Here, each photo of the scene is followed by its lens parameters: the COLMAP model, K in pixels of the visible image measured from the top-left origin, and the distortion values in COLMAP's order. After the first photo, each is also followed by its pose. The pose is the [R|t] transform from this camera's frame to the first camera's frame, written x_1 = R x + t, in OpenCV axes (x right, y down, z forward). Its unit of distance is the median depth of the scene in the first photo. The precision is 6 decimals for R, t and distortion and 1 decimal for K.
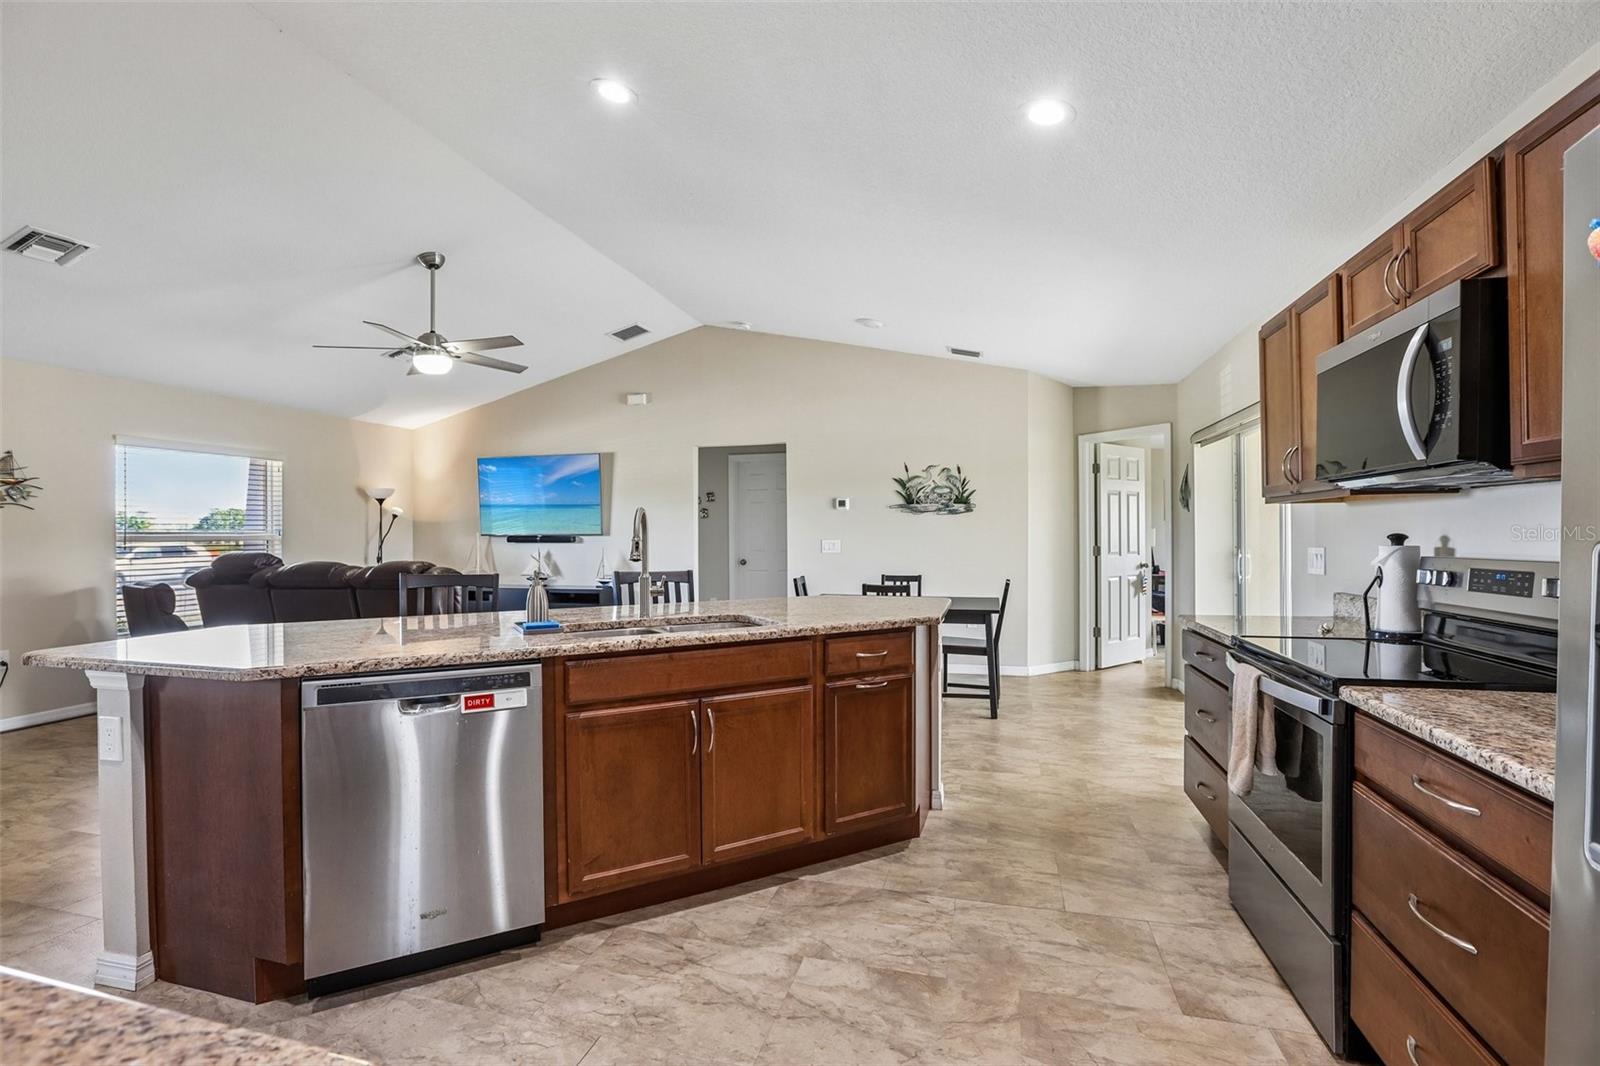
lens RADIAL K [[725.9, 0, 796.0], [0, 725.9, 532.5], [0, 0, 1]] dist [-0.054120, 0.019802]
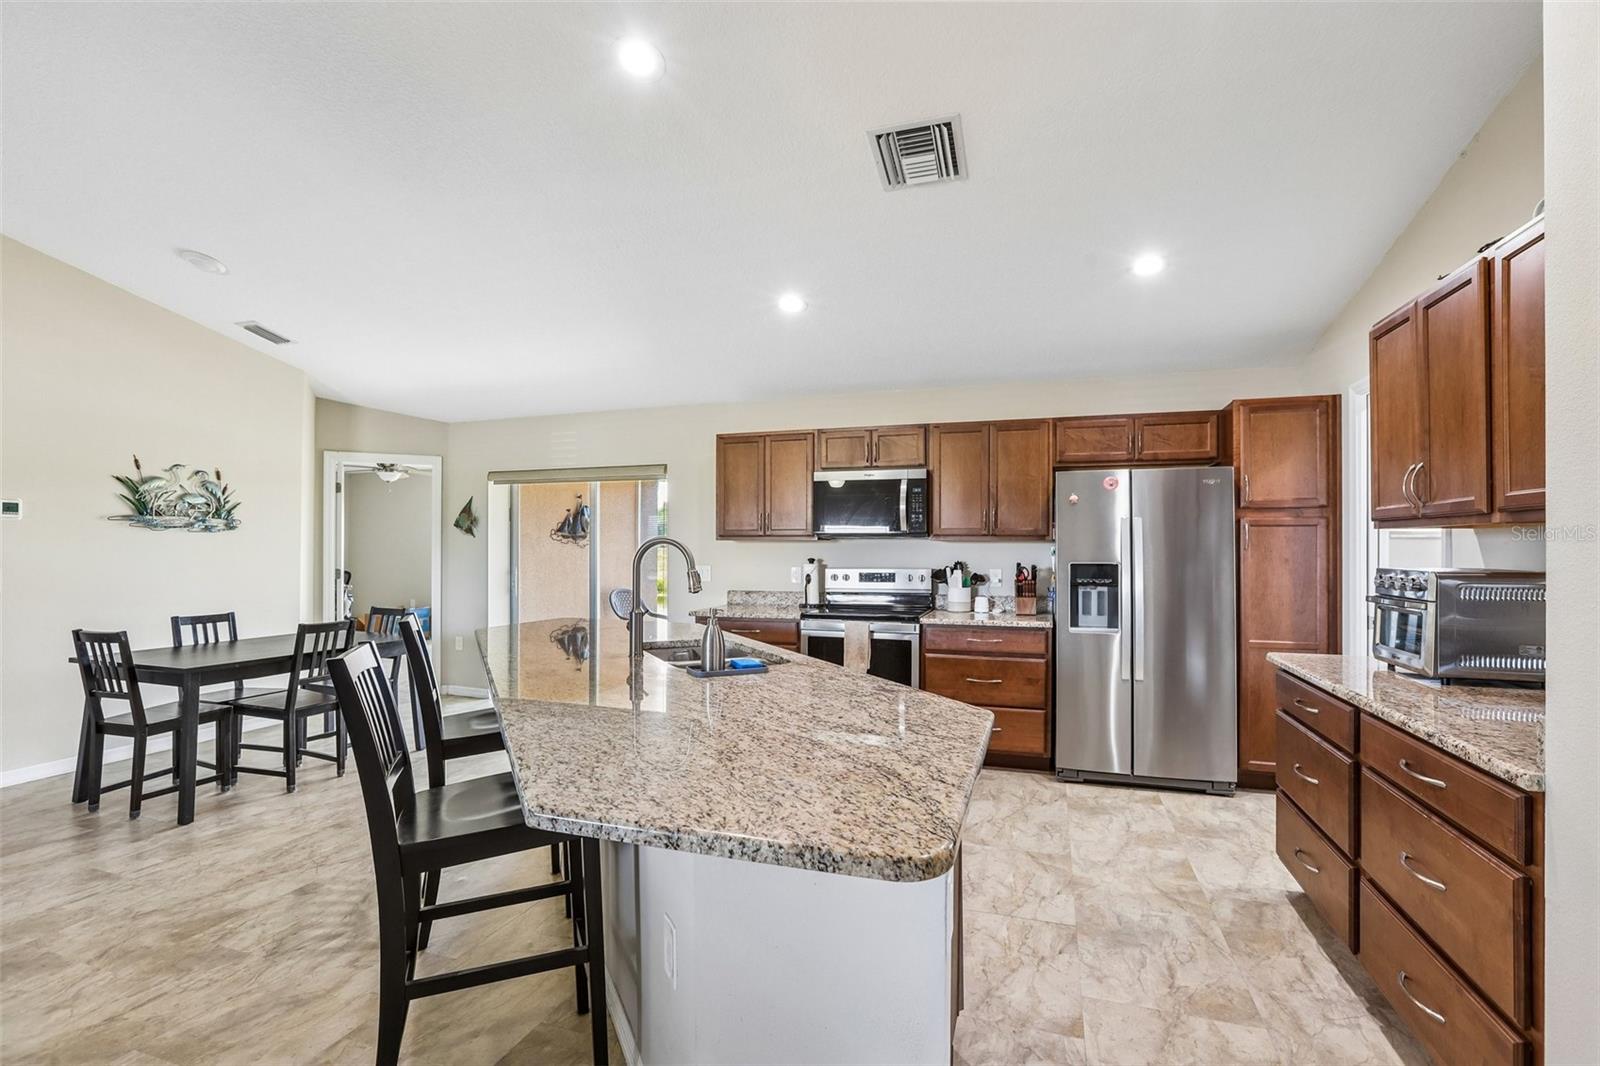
lens RADIAL K [[722.3, 0, 799.4], [0, 722.3, 543.6], [0, 0, 1]] dist [-0.042511, 0.020384]
pose [[0.061859, 0.011707, 0.998016, -0.485016], [-0.002918, 0.999929, -0.011549, -0.005950], [-0.998081, -0.002198, 0.061889, 0.328060]]
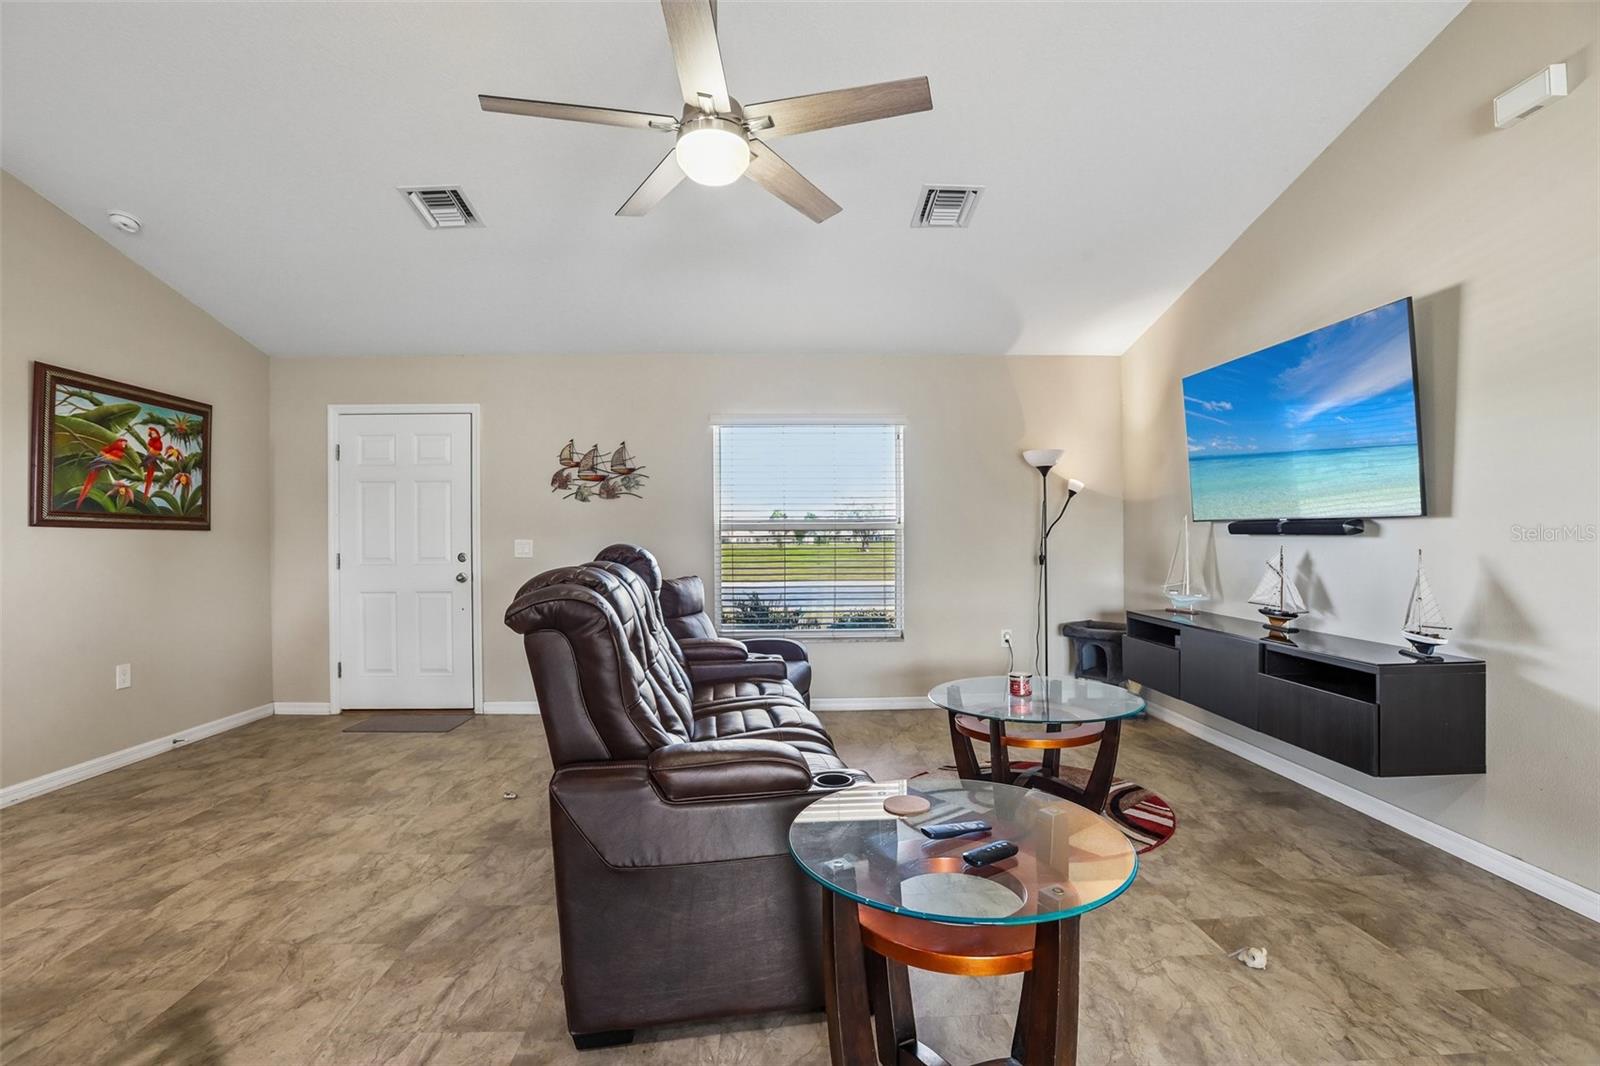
lens RADIAL K [[719.2, 0, 798.2], [0, 719.2, 534.4], [0, 0, 1]] dist [-0.044498, 0.012654]
pose [[0.302755, 0.004236, -0.953059, -0.024843], [0.006254, 0.999960, 0.006431, 0.010446], [0.953048, -0.007908, 0.302716, 0.657070]]
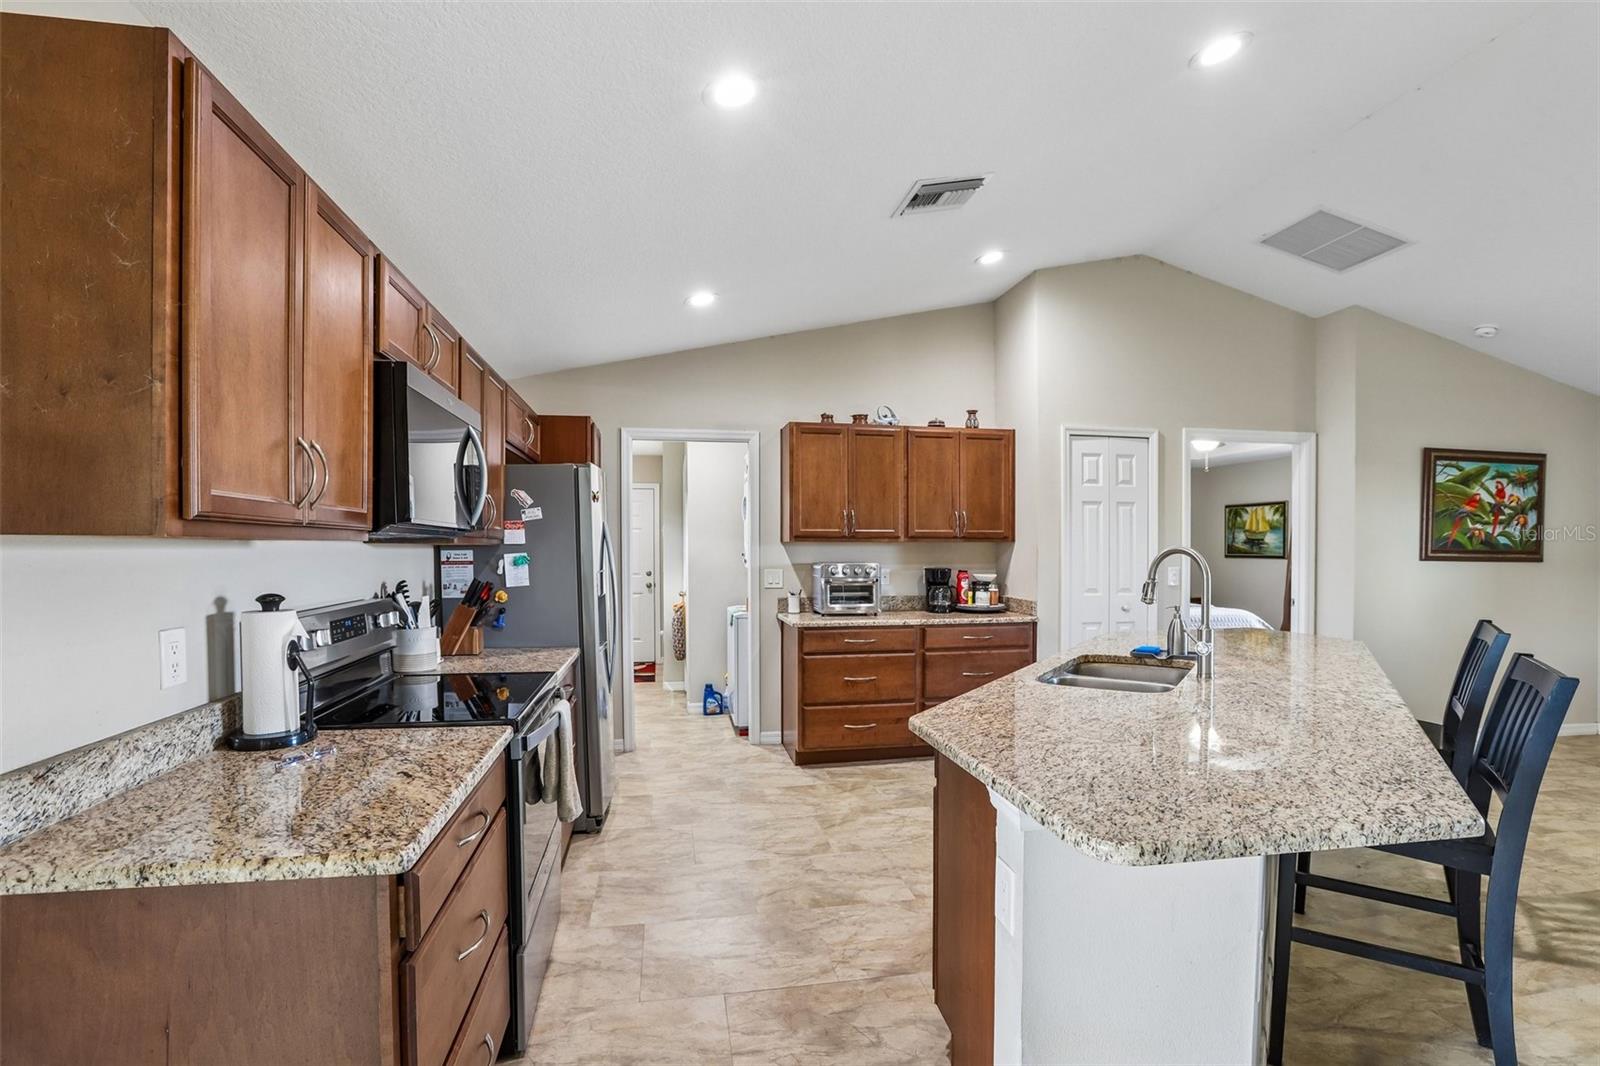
lens RADIAL K [[734.7, 0, 793.4], [0, 734.7, 563.6], [0, 0, 1]] dist [-0.057925, 0.019643]
pose [[-0.905595, 0.016939, -0.423805, 0.248602], [0.007859, 0.999701, 0.023163, -0.014892], [0.424070, 0.017645, -0.905457, 0.680808]]
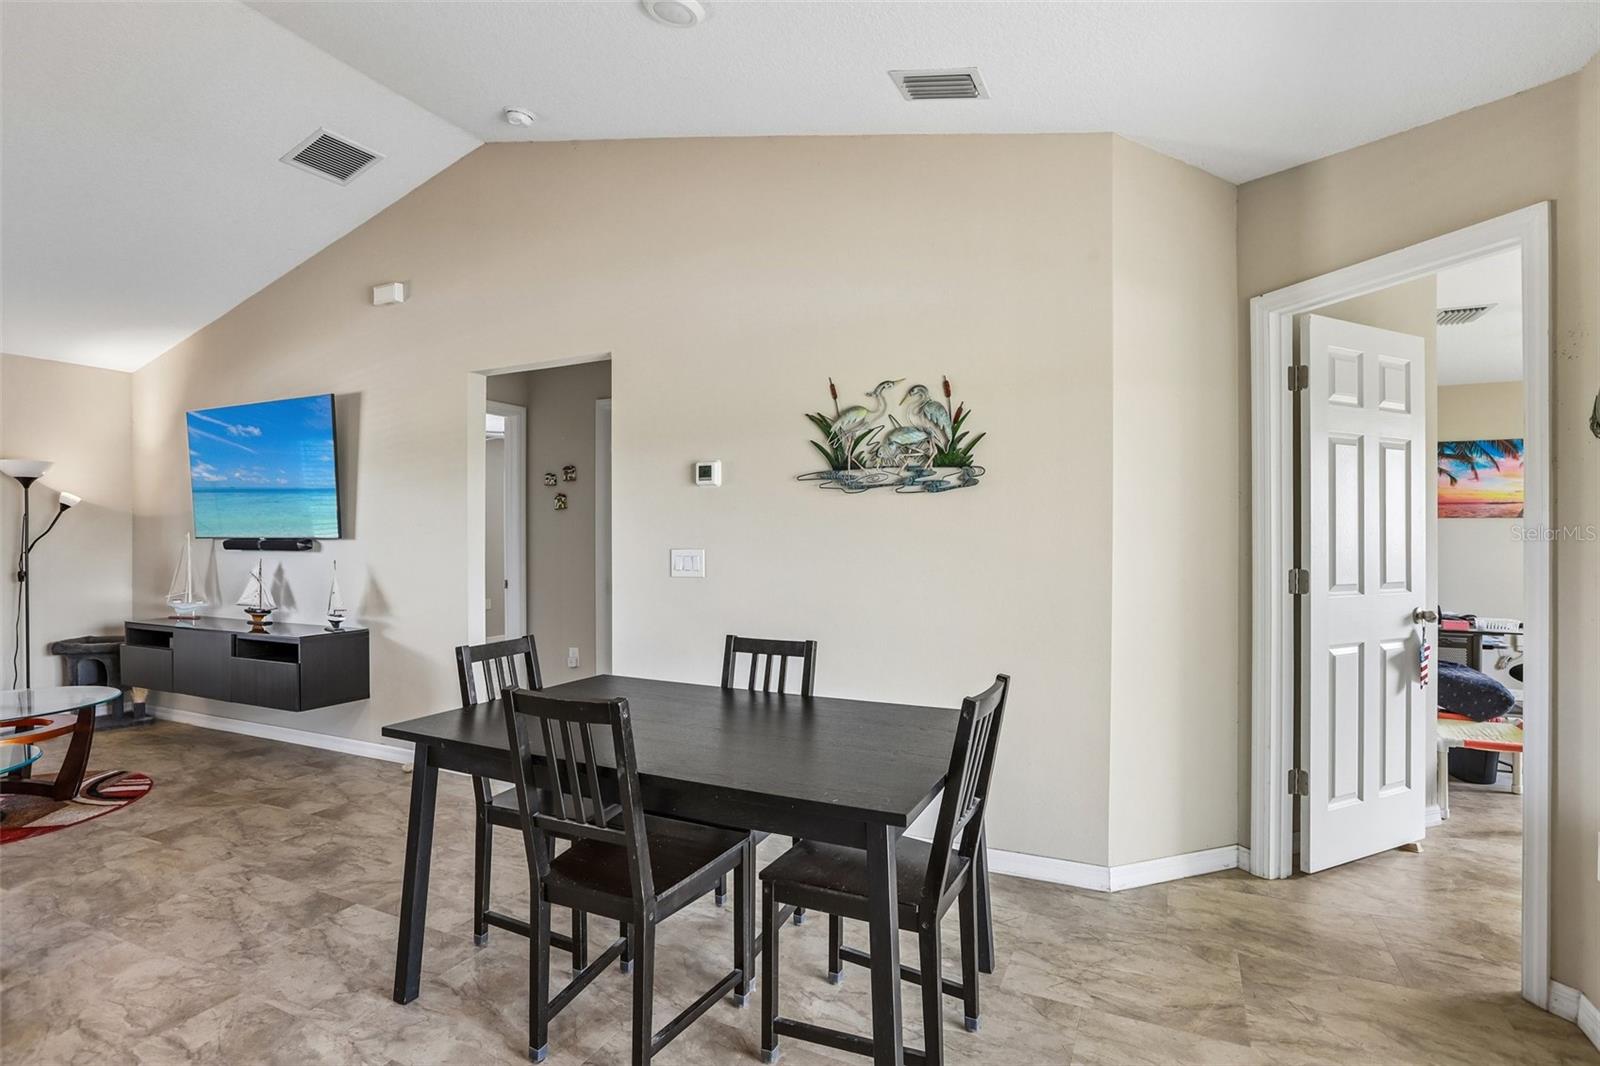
lens RADIAL K [[788.4, 0, 797.1], [0, 788.4, 539.4], [0, 0, 1]] dist [-0.050378, 0.026223]
pose [[0.983816, 0.004719, -0.179120, 0.219005], [-0.004301, 0.999987, 0.002722, 0.001846], [0.179130, -0.001907, 0.983824, 0.522066]]
